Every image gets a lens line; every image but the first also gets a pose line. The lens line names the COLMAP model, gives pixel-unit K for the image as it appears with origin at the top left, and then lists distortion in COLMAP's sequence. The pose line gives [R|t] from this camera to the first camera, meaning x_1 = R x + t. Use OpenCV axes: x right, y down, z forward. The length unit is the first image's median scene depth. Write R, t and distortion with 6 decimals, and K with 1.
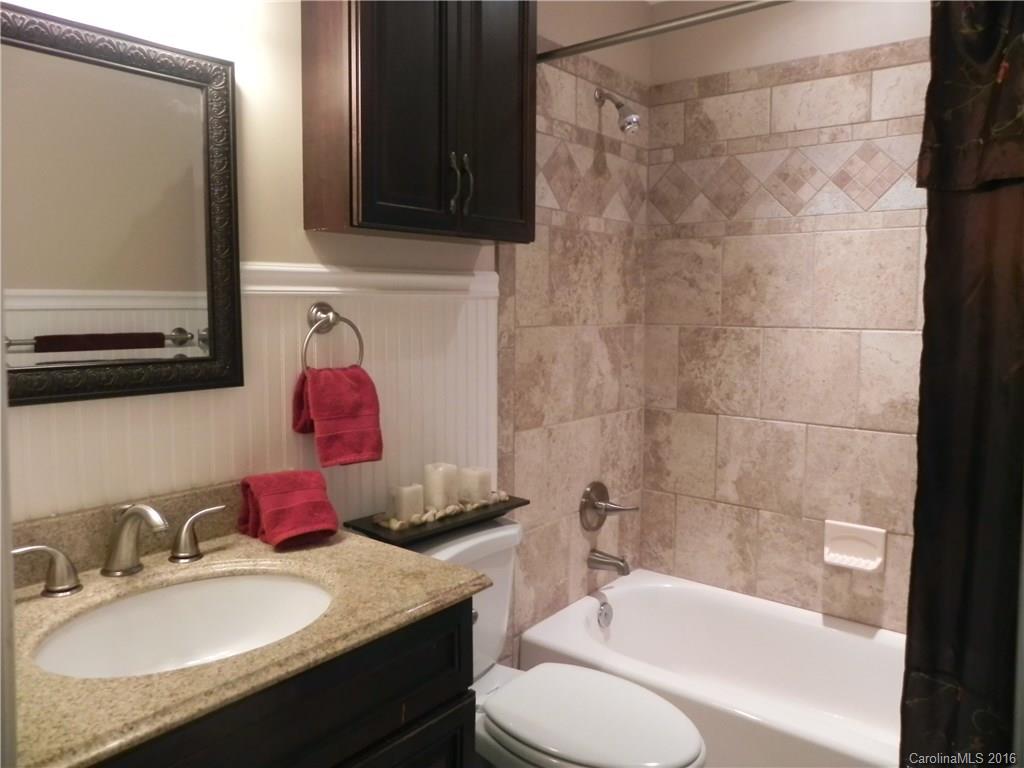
lens RADIAL K [[757.9, 0, 454.8], [0, 757.9, 339.9], [0, 0, 1]] dist [-0.084038, 0.030321]
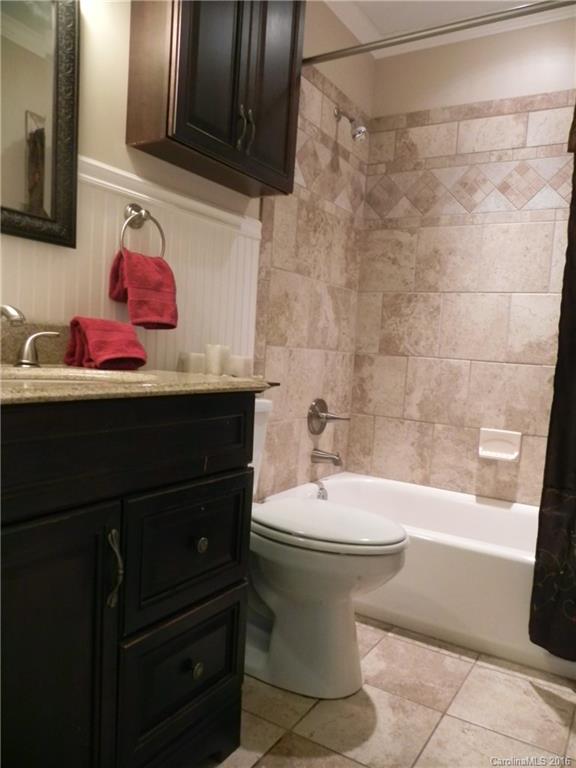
lens RADIAL K [[579.6, 0, 288.0], [0, 579.6, 384.0], [0, 0, 1]] dist [-0.065506, 0.001965]
pose [[0.984470, 0.046779, 0.169208, -0.049197], [-0.050970, 0.998490, 0.020508, 0.154934], [-0.167993, -0.028814, 0.985367, -0.014330]]
